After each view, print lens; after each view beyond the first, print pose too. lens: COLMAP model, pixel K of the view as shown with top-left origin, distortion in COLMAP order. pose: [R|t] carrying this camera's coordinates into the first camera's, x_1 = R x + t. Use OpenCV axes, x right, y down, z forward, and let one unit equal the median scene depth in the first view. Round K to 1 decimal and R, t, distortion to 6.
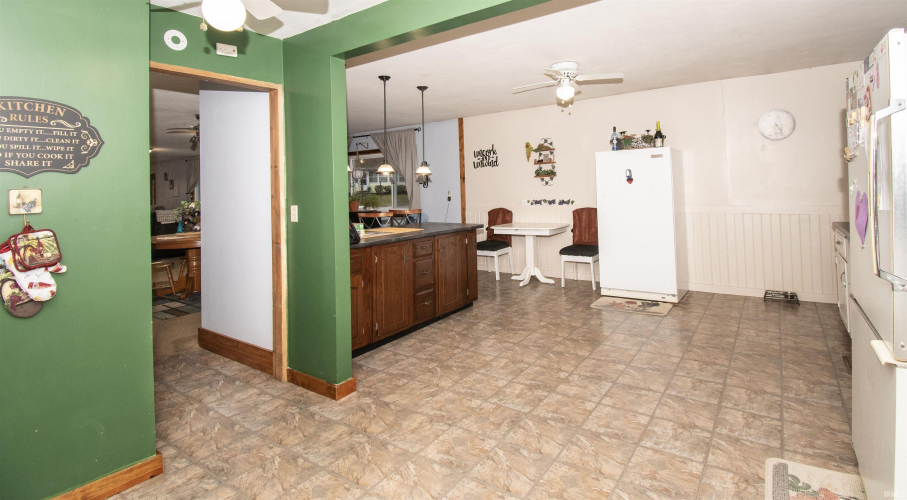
lens RADIAL K [[434.9, 0, 492.4], [0, 434.9, 166.7], [0, 0, 1]] dist [0.001024, -0.001394]
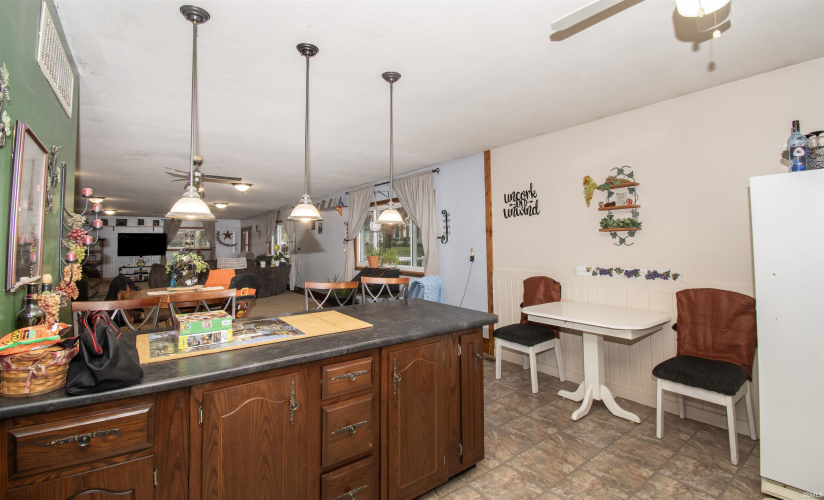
lens RADIAL K [[365.0, 0, 412.5], [0, 365.0, 220.1], [0, 0, 1]] dist [-0.009648, -0.004682]
pose [[0.935545, -0.000587, -0.353208, 0.035185], [-0.002157, 0.999970, -0.007375, 0.014714], [0.353202, 0.007662, 0.935516, 0.475252]]
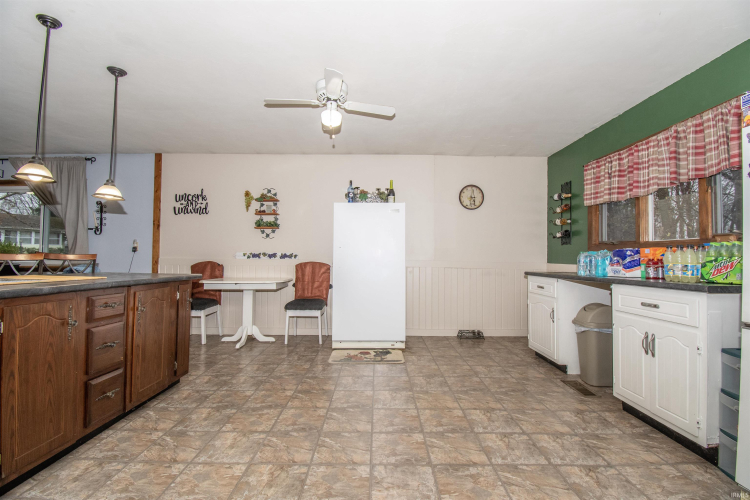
lens RADIAL K [[330.9, 0, 381.5], [0, 330.9, 248.3], [0, 0, 1]] dist [-0.011654, -0.006237]
pose [[0.831283, 0.055558, 0.553066, -0.071232], [-0.060045, 0.998145, -0.010018, 0.064450], [-0.552597, -0.024881, 0.833077, 0.295954]]
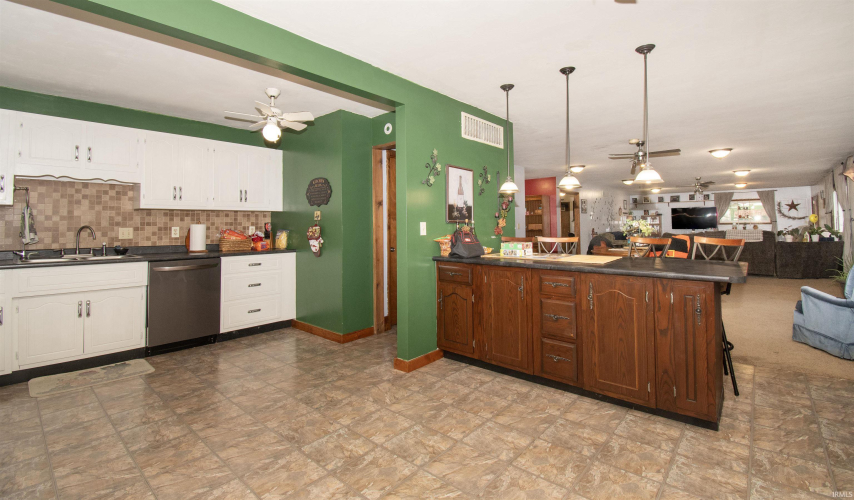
lens RADIAL K [[378.3, 0, 428.9], [0, 378.3, 217.0], [0, 0, 1]] dist [-0.017713, -0.002857]
pose [[-0.146514, 0.007561, -0.989180, 0.375753], [0.061249, 0.998121, -0.001442, 0.043131], [0.987311, -0.060798, -0.146702, 0.646703]]
